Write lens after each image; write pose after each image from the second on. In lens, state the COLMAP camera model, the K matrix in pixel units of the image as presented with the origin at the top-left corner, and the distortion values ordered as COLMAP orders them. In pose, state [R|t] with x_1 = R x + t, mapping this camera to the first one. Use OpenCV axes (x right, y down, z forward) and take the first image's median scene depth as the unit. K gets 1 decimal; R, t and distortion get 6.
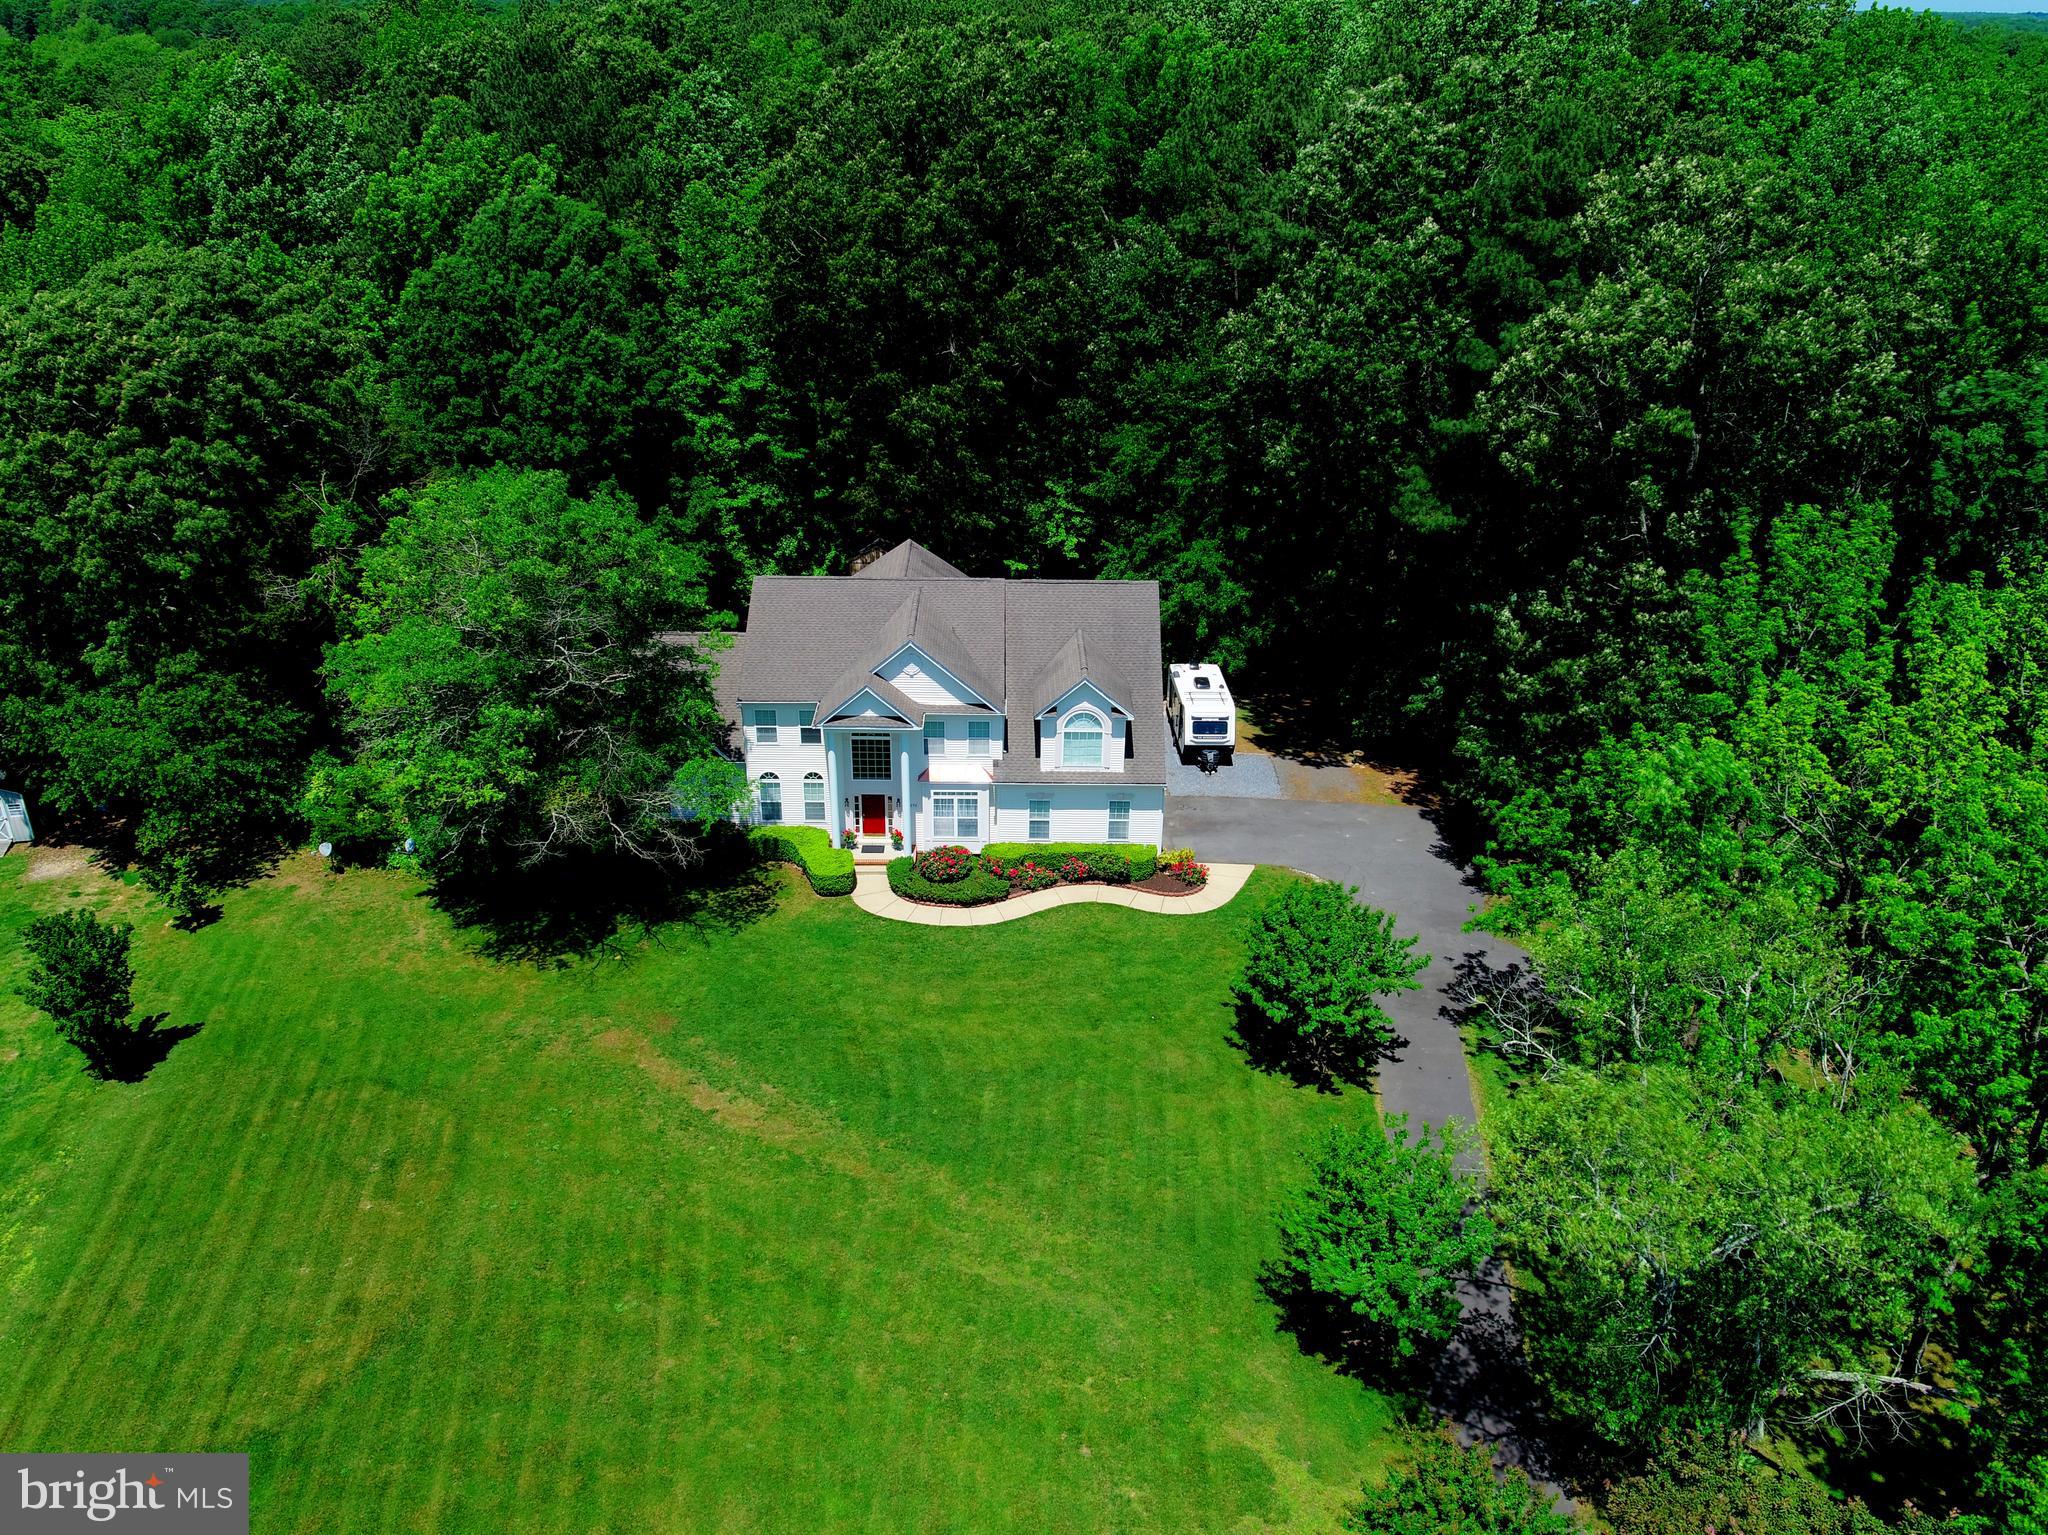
lens RADIAL K [[1542.2, 0, 1029.1], [0, 1542.2, 773.3], [0, 0, 1]] dist [0.000402, 0.005153]
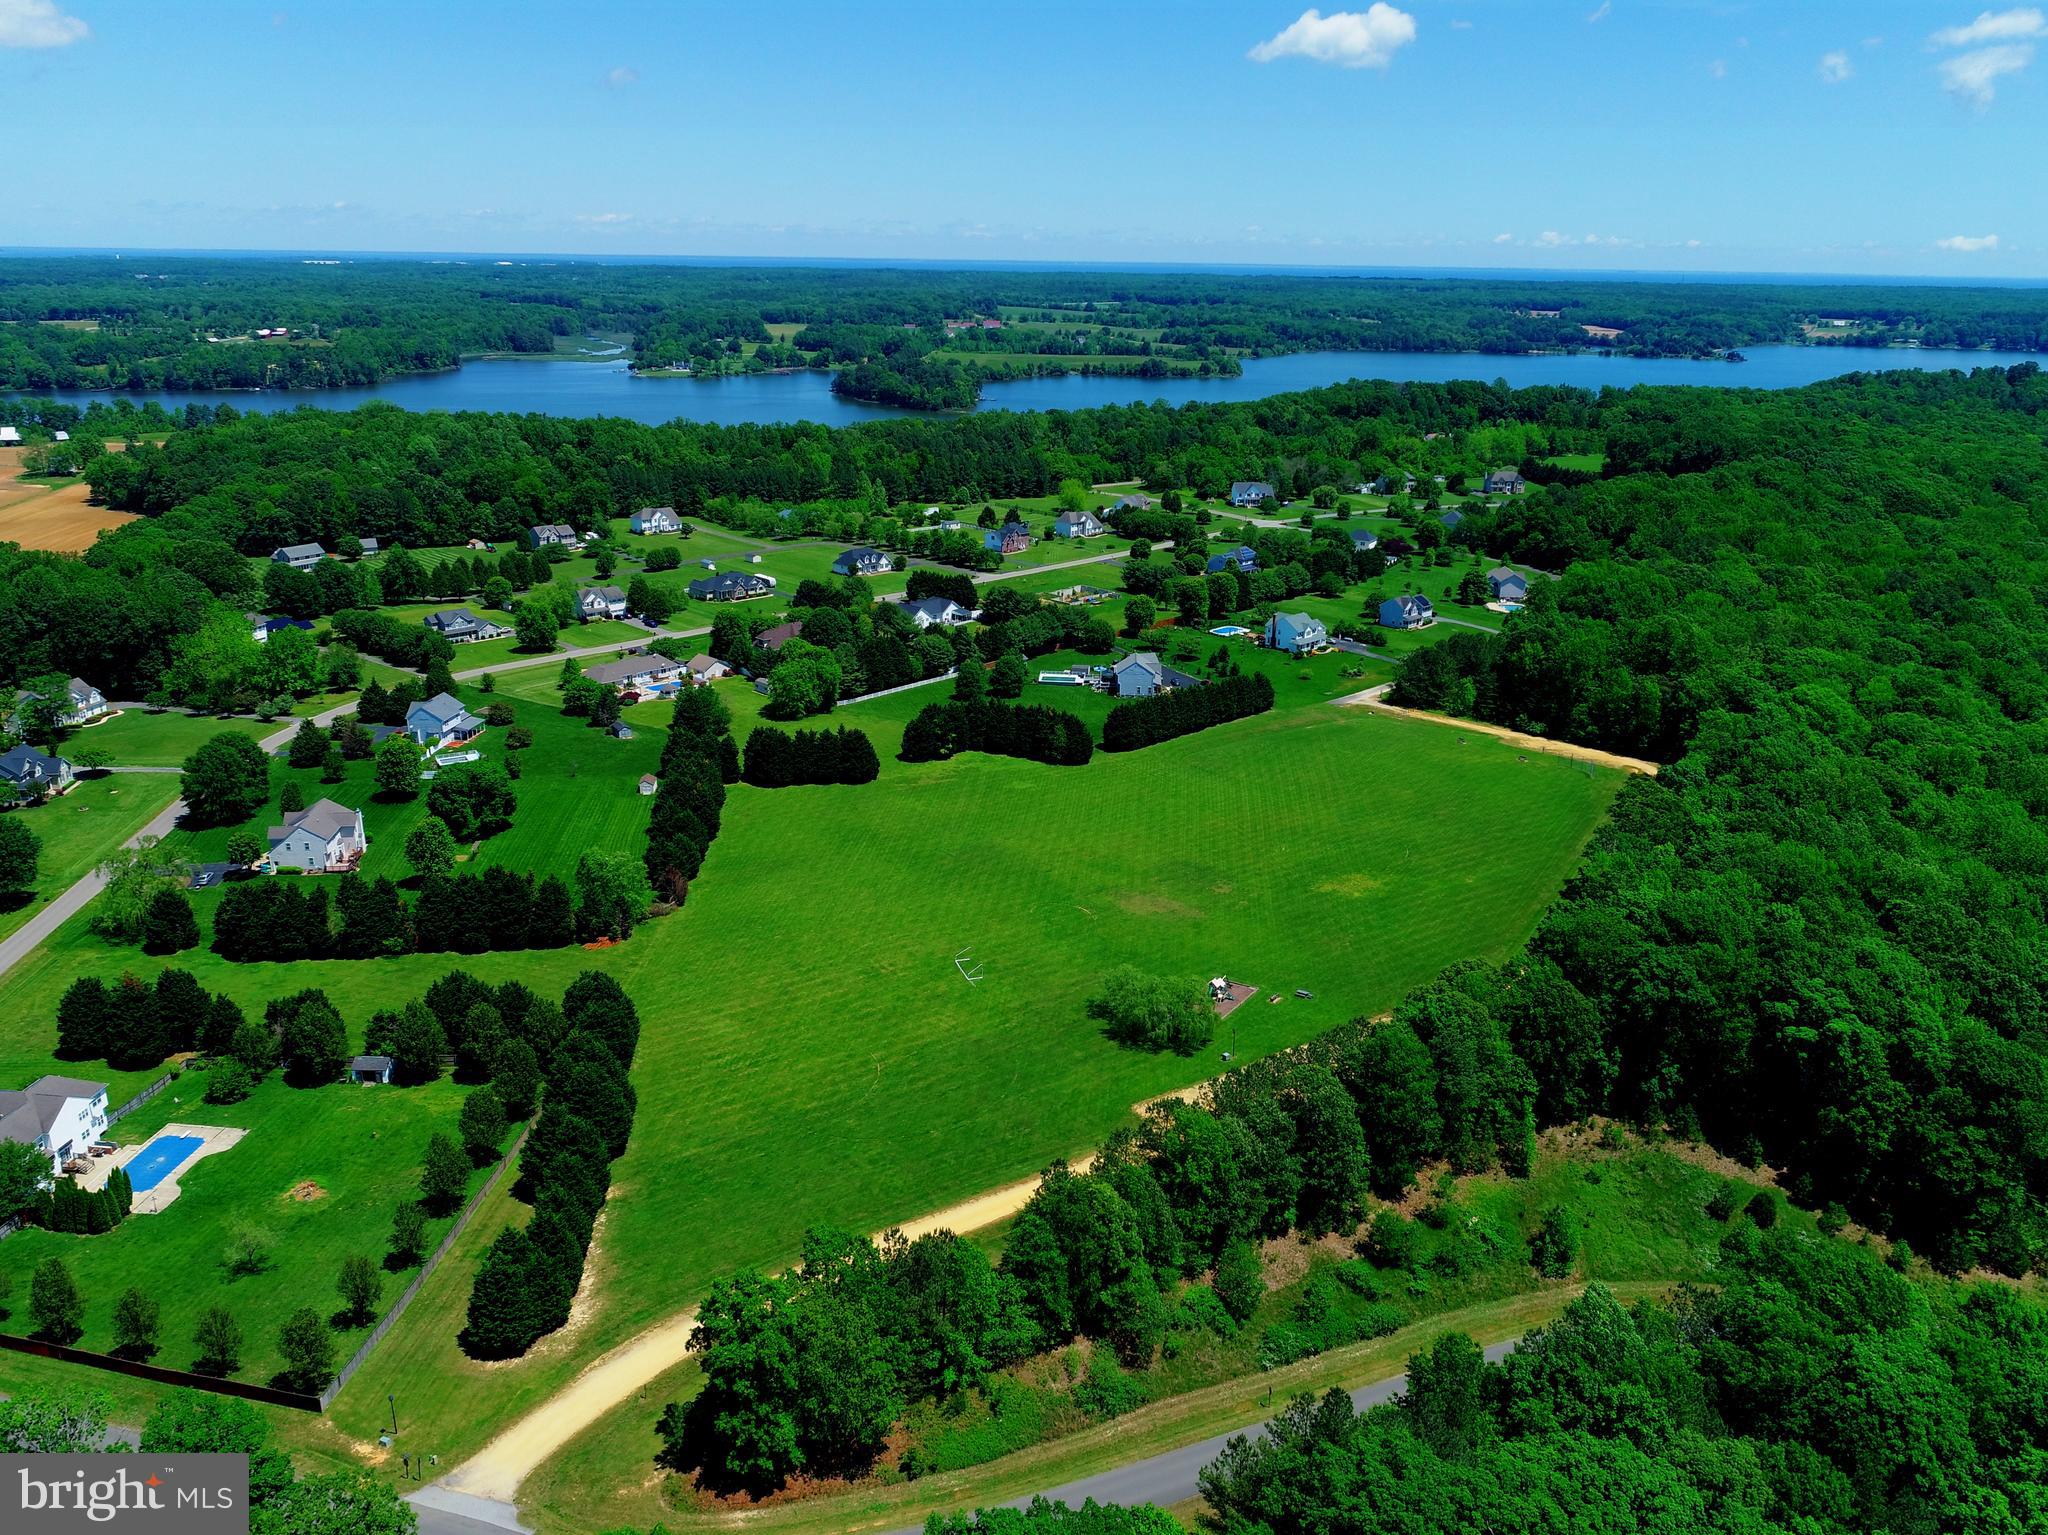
lens RADIAL K [[1541.4, 0, 1026.4], [0, 1541.4, 773.4], [0, 0, 1]] dist [0.002372, -0.003574]
pose [[0.182276, -0.328640, 0.926699, -5.602623], [0.428703, 0.874749, 0.225893, 0.496249], [-0.884867, 0.356104, 0.300335, -4.539455]]
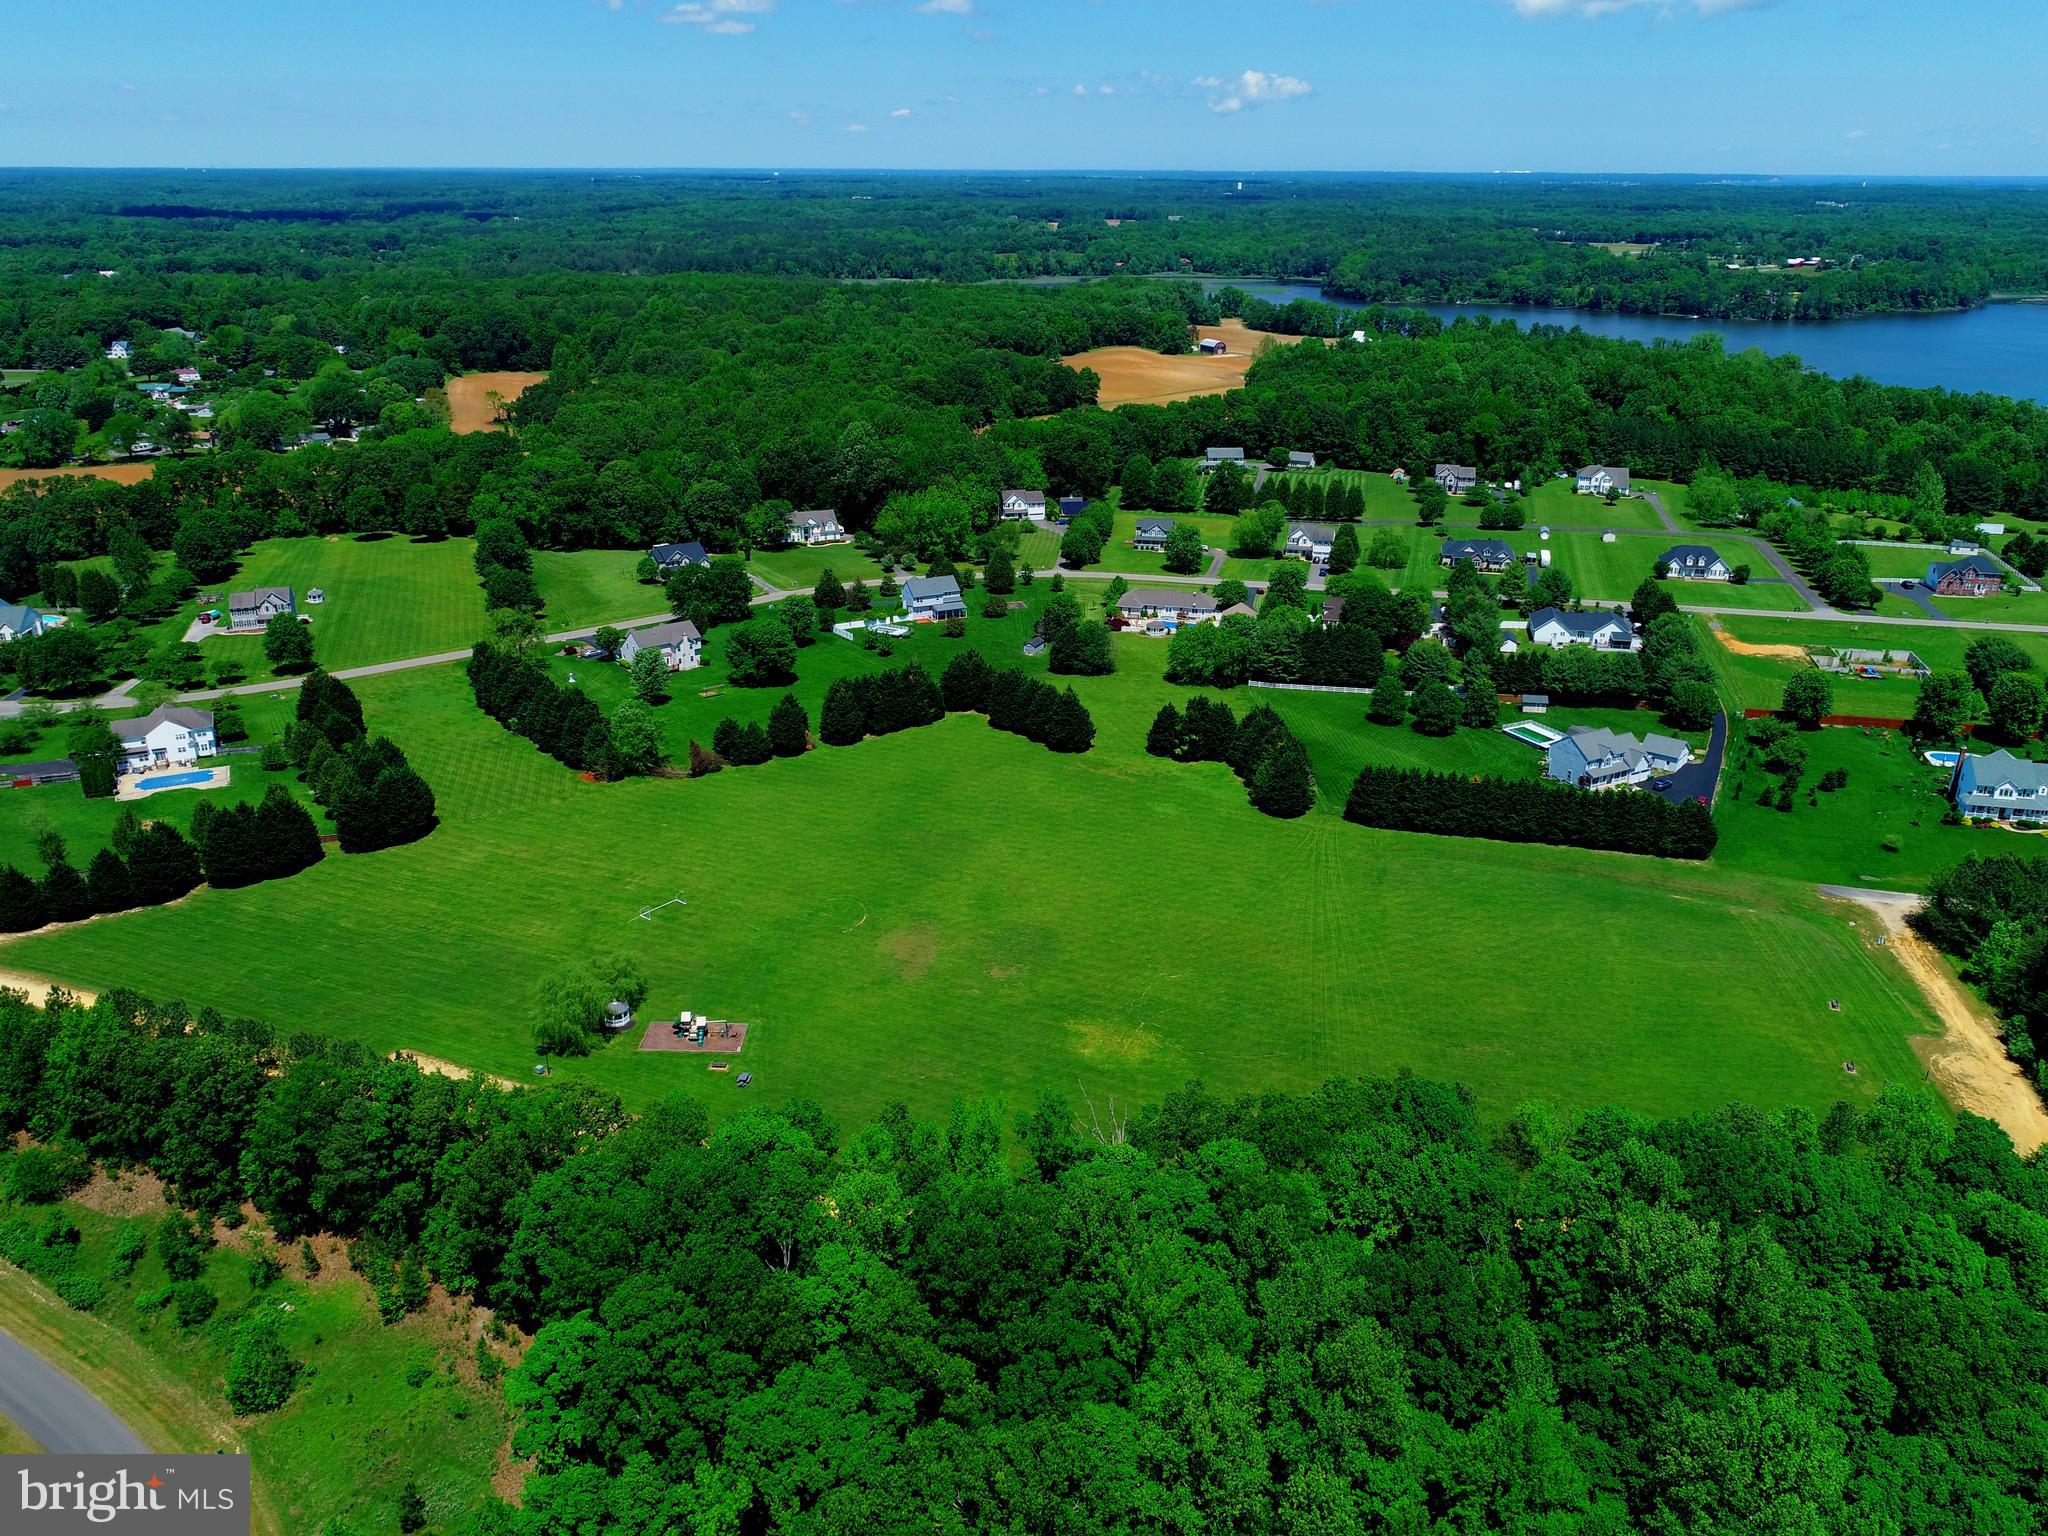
lens RADIAL K [[1541.4, 0, 1026.4], [0, 1541.4, 773.9], [0, 0, 1]] dist [0.002372, -0.003574]
pose [[0.927709, -0.150756, 0.341510, -2.108689], [0.177994, 0.982776, -0.049684, 1.973118], [-0.328138, 0.106879, 0.938564, -7.348622]]
